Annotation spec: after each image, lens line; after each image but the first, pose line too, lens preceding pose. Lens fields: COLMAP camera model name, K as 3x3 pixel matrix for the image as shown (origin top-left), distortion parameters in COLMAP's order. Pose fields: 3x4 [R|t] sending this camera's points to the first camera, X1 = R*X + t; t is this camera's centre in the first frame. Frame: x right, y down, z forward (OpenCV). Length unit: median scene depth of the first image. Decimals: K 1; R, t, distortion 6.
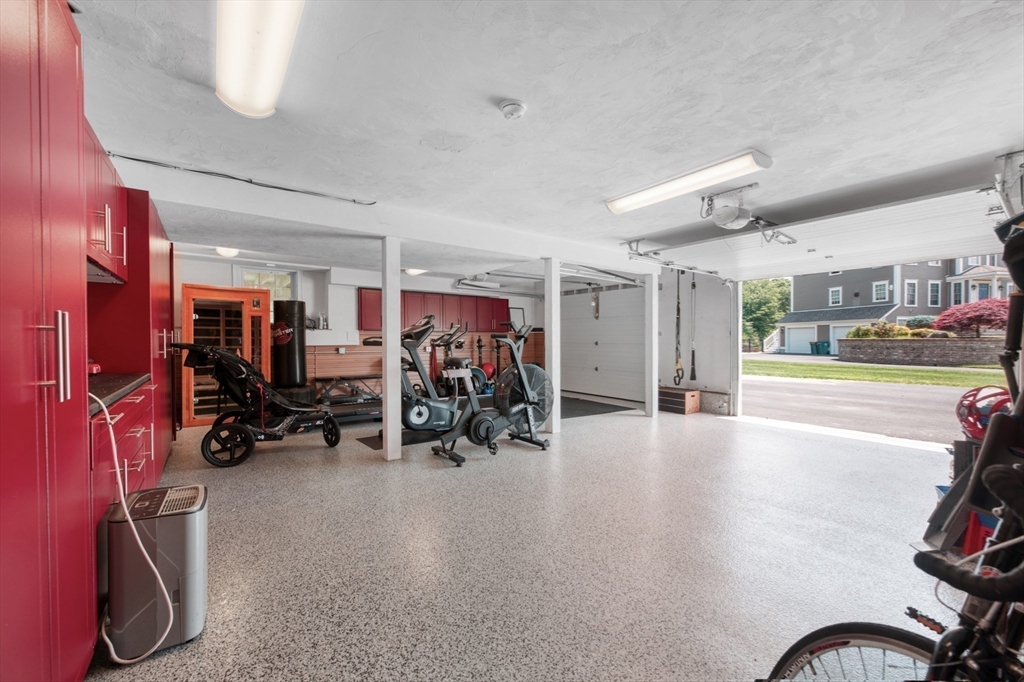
lens RADIAL K [[419.2, 0, 514.1], [0, 419.2, 344.8], [0, 0, 1]] dist [-0.000279, -0.000074]
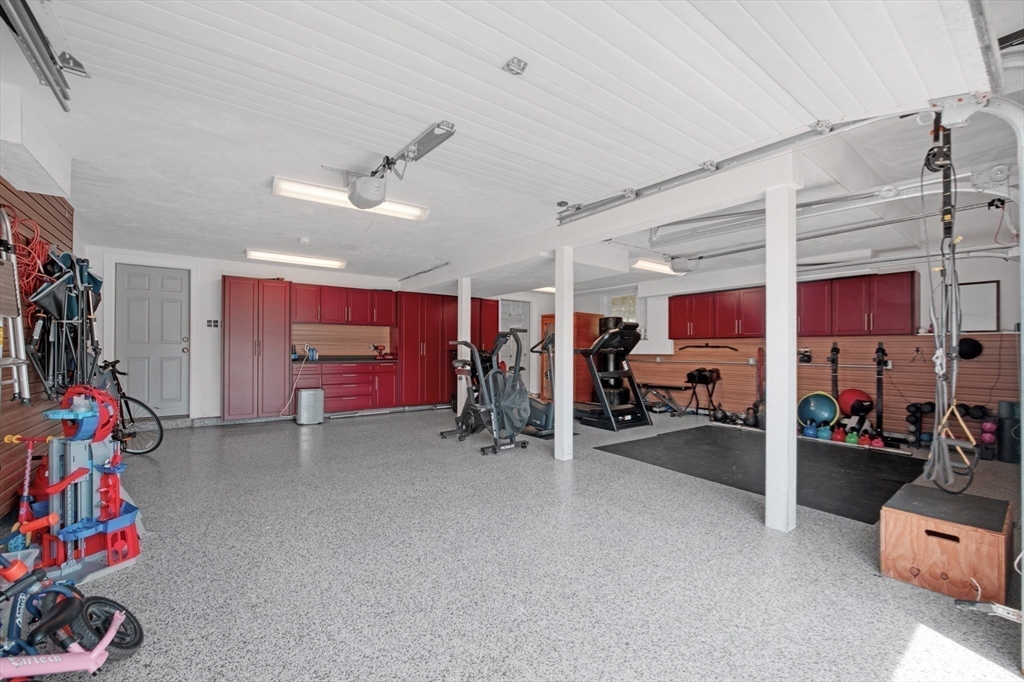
lens RADIAL K [[419.2, 0, 514.1], [0, 419.2, 344.8], [0, 0, 1]] dist [-0.000279, -0.000074]
pose [[0.024771, -0.005331, -0.999679, 0.673724], [-0.012029, 0.999912, -0.005631, -0.013529], [0.999621, 0.012165, 0.024704, 0.685868]]
